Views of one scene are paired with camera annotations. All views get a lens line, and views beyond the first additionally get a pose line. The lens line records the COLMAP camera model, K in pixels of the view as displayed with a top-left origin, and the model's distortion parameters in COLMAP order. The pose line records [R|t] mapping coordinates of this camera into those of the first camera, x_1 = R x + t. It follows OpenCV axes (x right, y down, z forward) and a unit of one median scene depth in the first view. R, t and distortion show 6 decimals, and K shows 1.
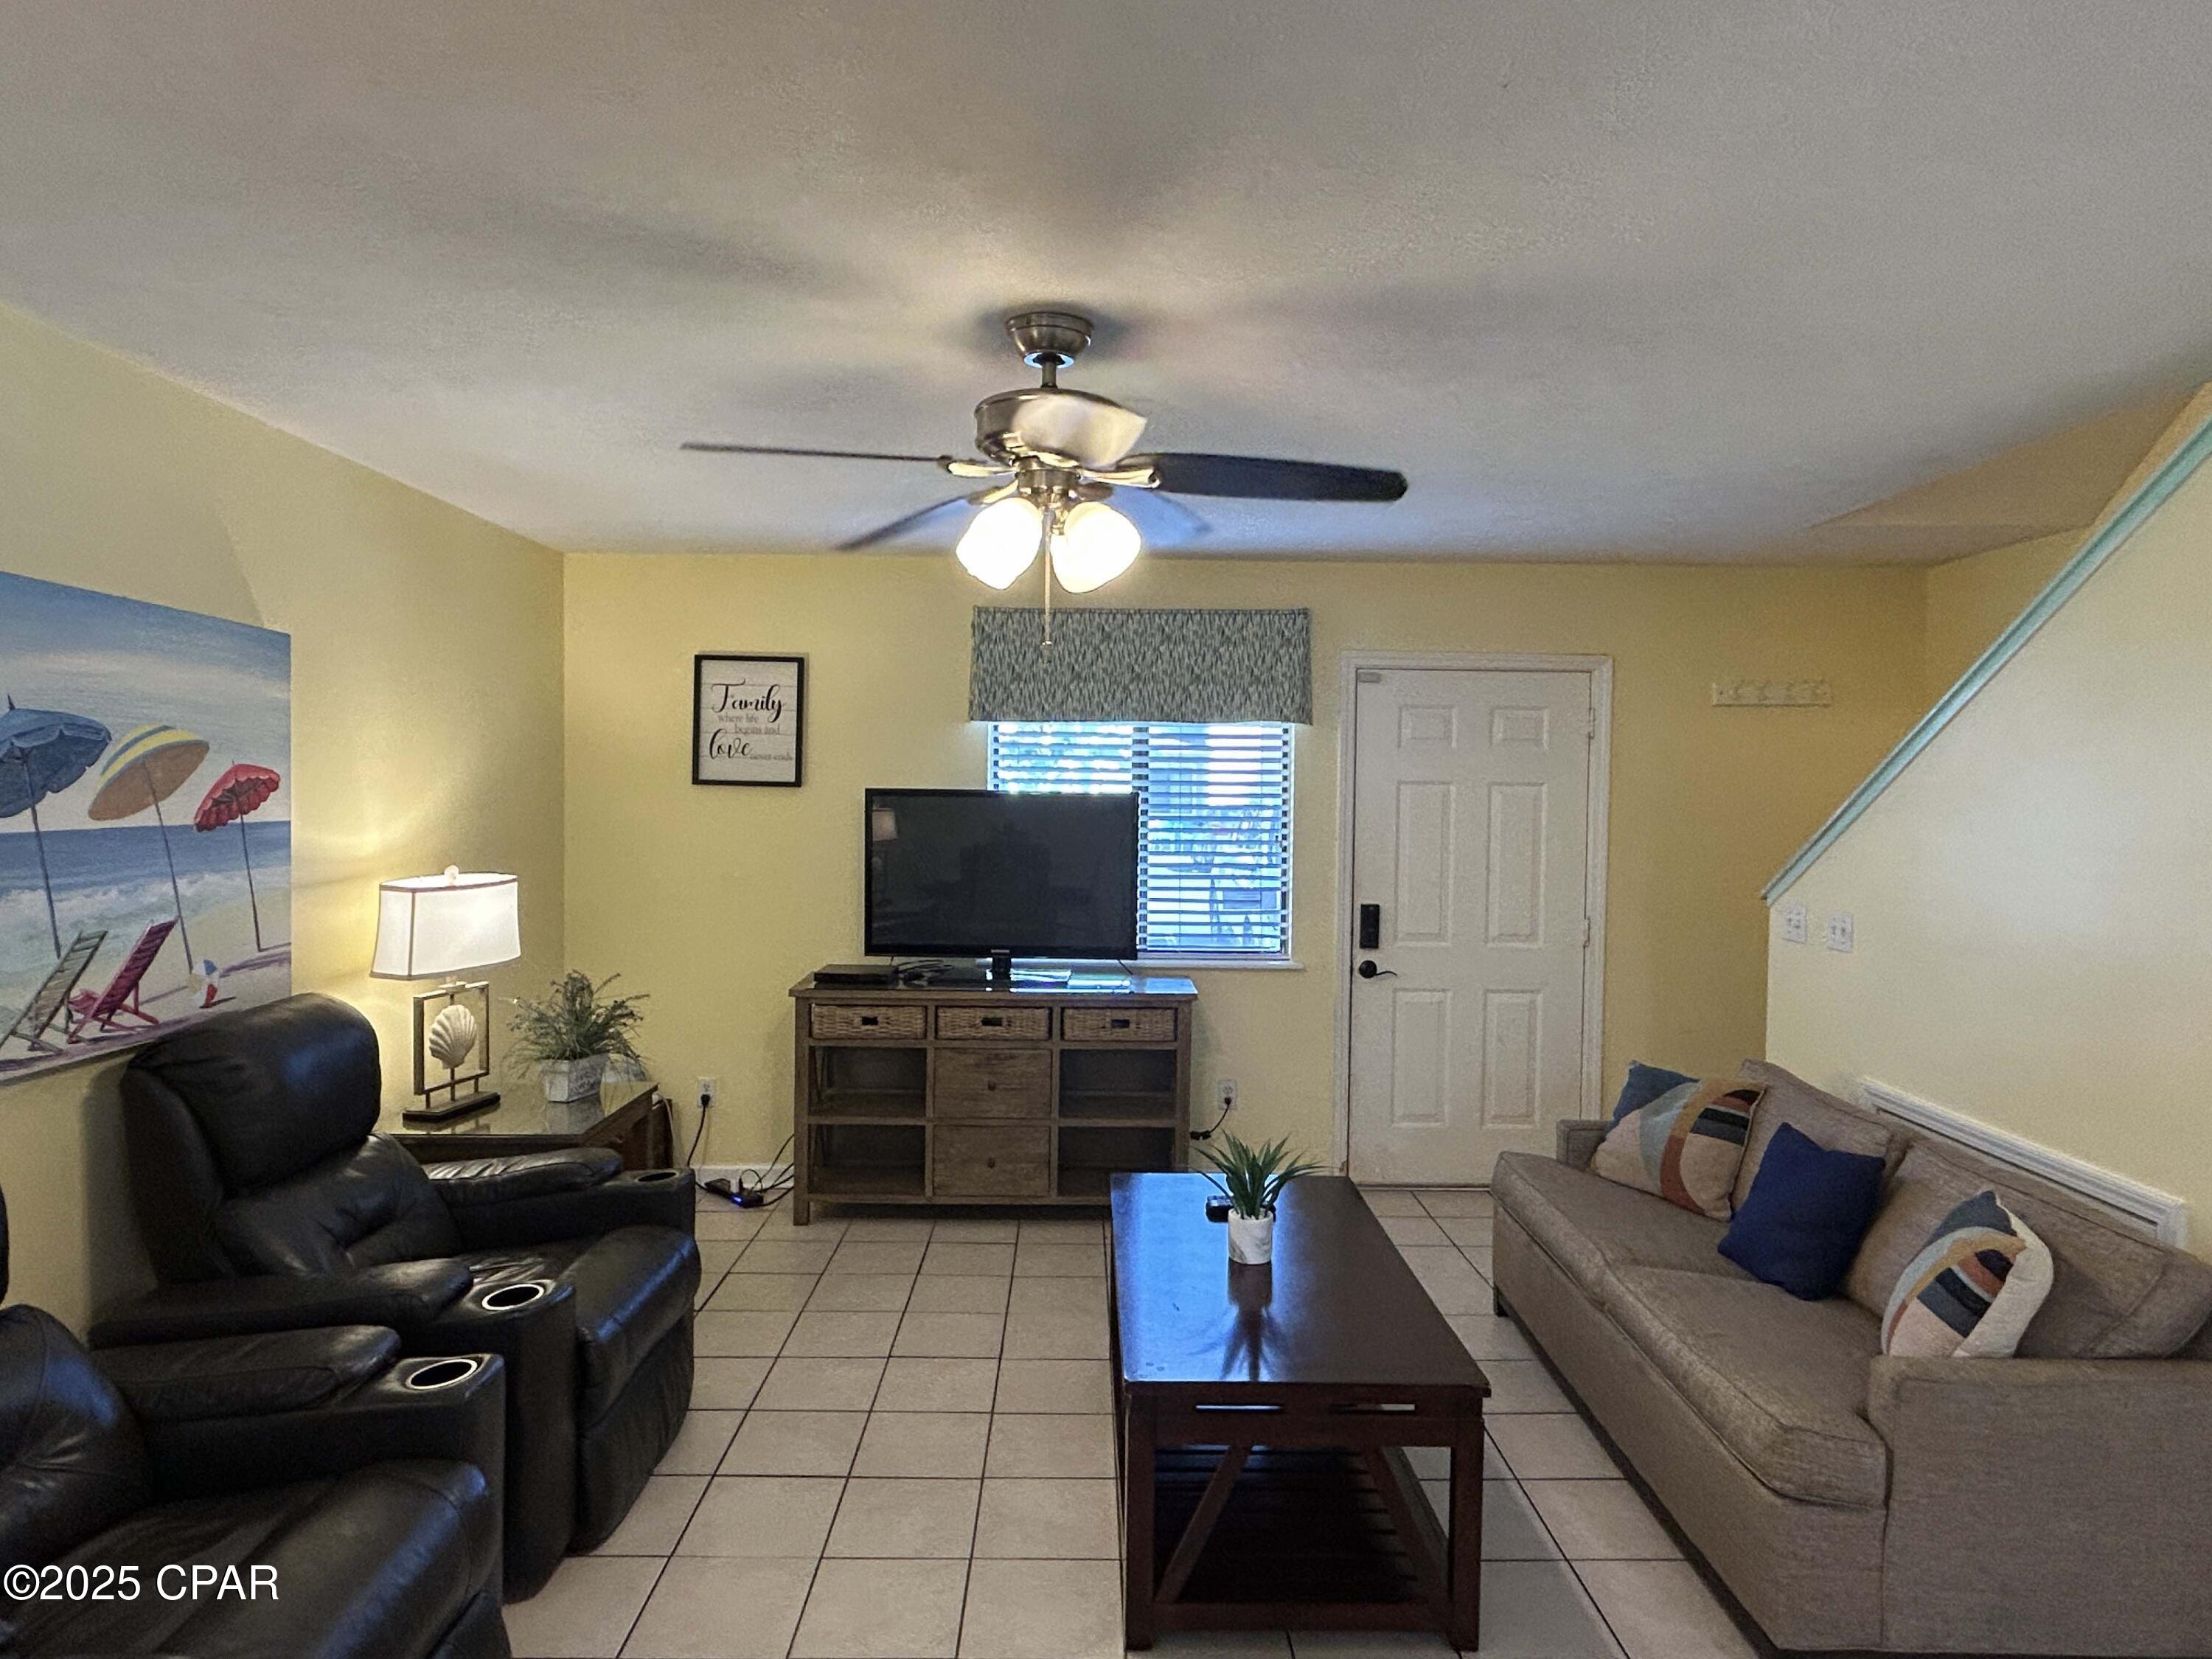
lens RADIAL K [[1298.6, 0, 1106.5], [0, 1298.6, 820.2], [0, 0, 1]] dist [0.018660, 0.000860]
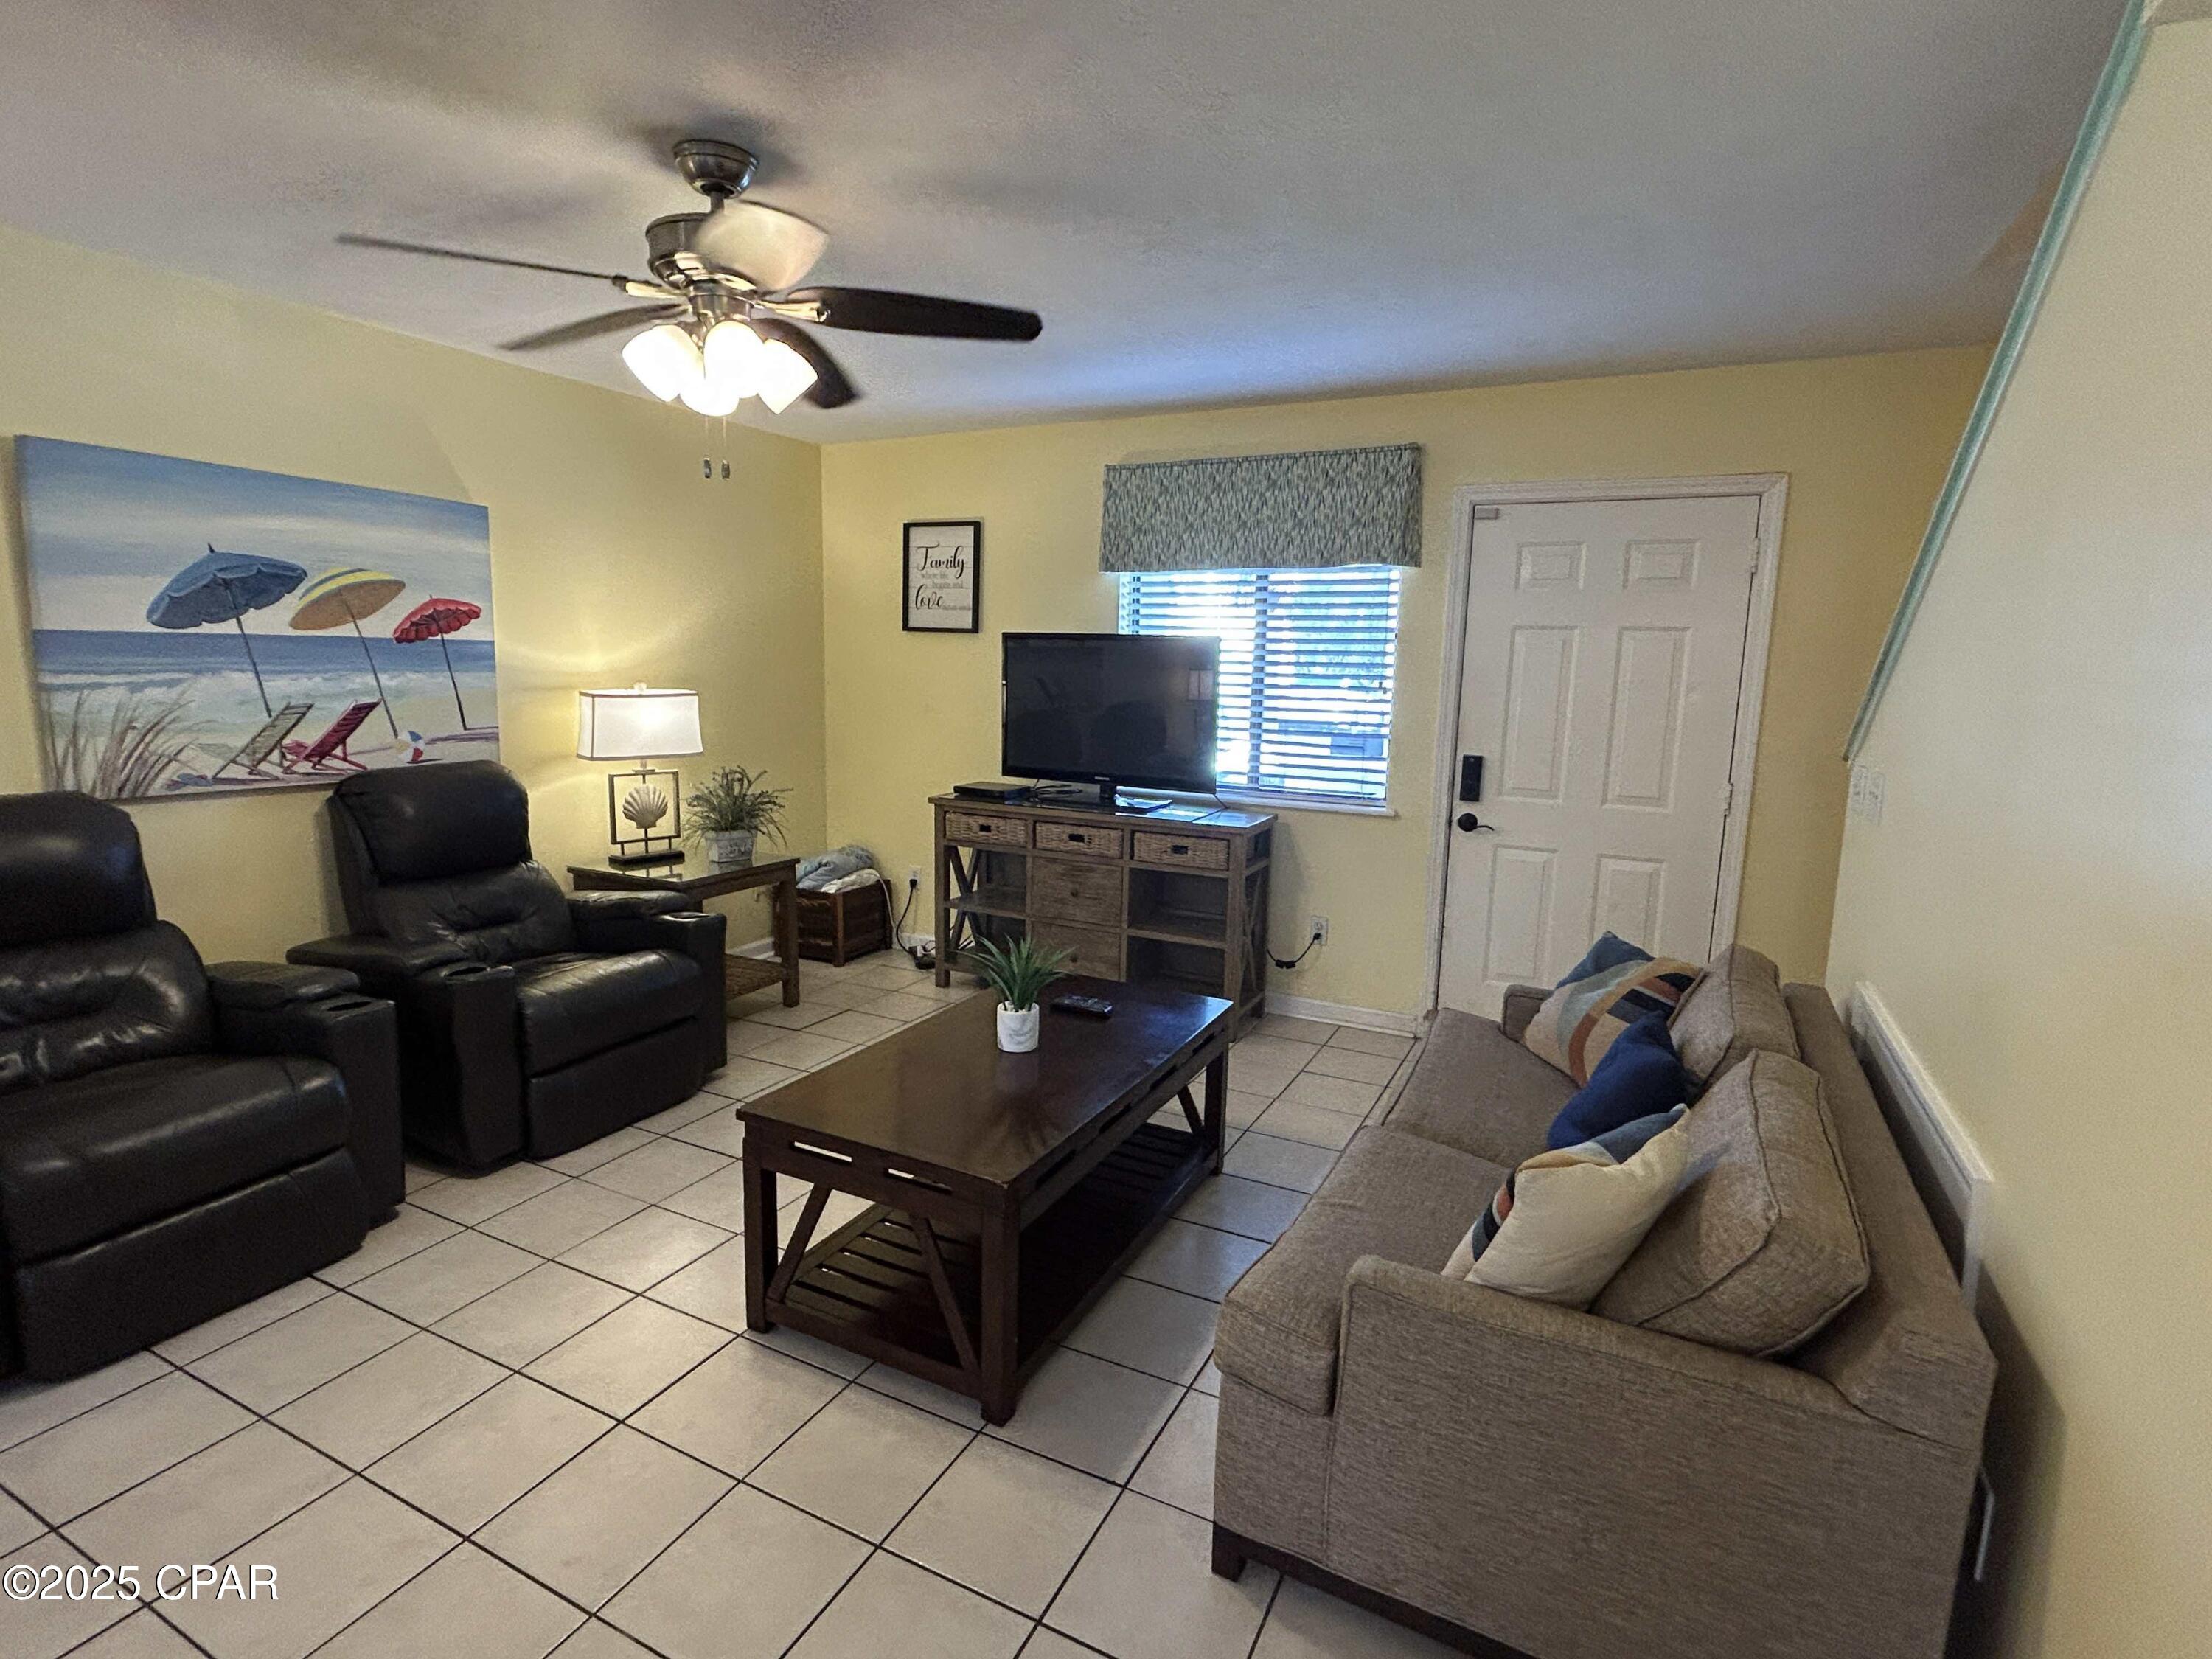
lens RADIAL K [[1094.8, 0, 1098.5], [0, 1094.8, 829.0], [0, 0, 1]] dist [0.000653, -0.000773]
pose [[0.885330, 0.080456, -0.457950, 0.369561], [-0.025171, 0.991764, 0.125579, 0.026304], [0.464282, -0.099651, 0.880063, 0.164695]]
